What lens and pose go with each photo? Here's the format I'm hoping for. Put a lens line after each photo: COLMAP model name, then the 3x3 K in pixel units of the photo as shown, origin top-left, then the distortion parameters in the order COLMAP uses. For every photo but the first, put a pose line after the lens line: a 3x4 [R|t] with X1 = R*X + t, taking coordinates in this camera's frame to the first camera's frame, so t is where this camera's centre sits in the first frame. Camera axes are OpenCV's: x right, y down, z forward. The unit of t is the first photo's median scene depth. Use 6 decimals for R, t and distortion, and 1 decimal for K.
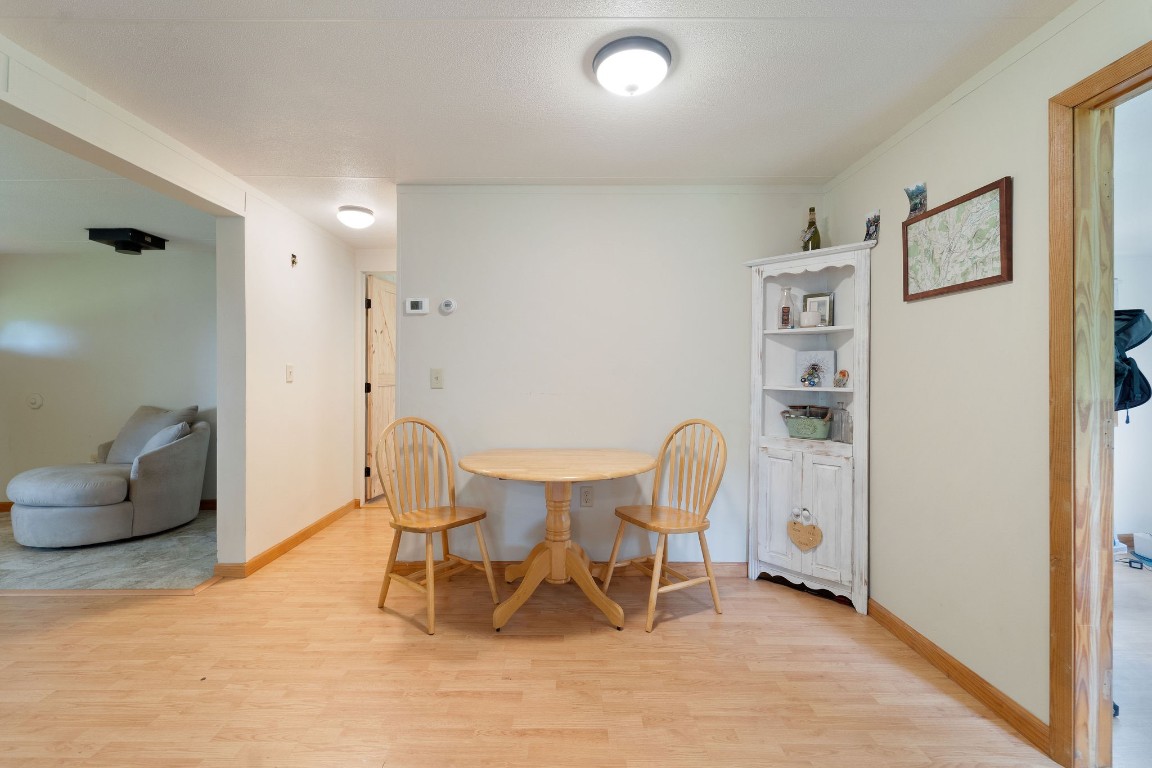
lens RADIAL K [[478.8, 0, 557.4], [0, 478.8, 372.6], [0, 0, 1]] dist [-0.003591, 0.000700]
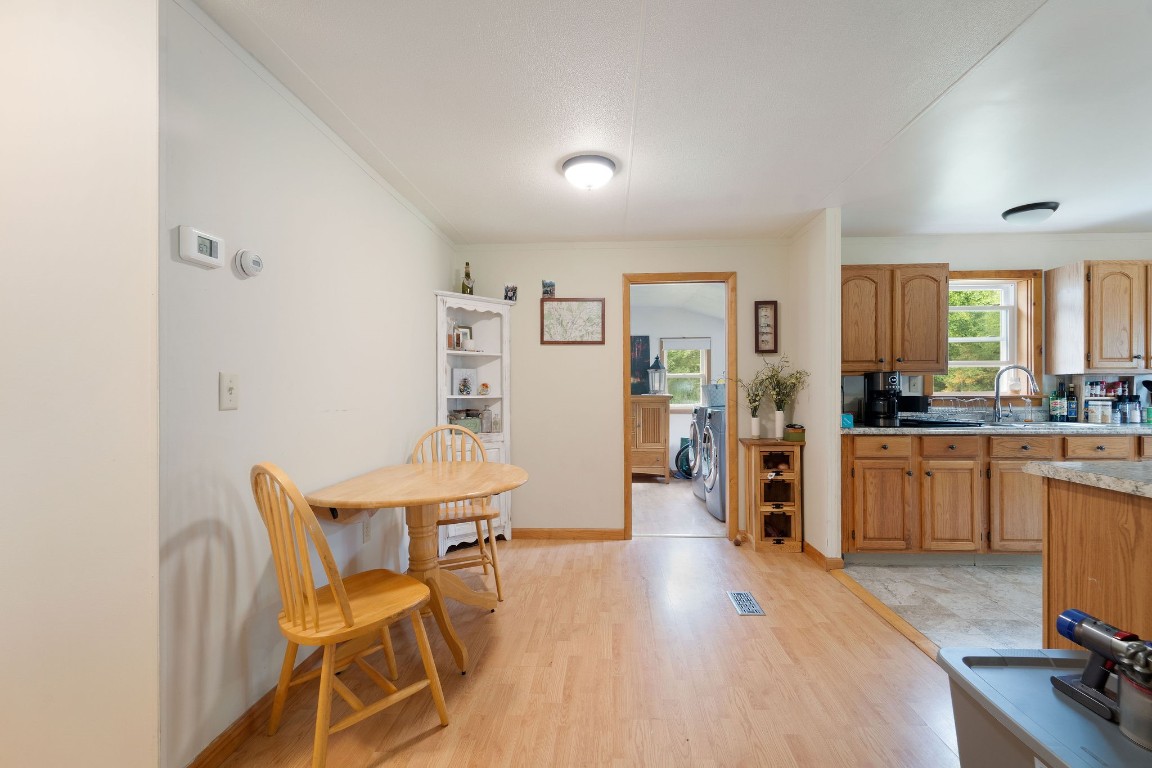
lens RADIAL K [[478.8, 0, 605.8], [0, 478.8, 389.5], [0, 0, 1]] dist [-0.003591, 0.000700]
pose [[0.021977, -0.002869, 0.999754, -0.840967], [0.000156, 0.999996, 0.002866, 0.009538], [-0.999758, 0.000093, 0.021978, 0.602592]]
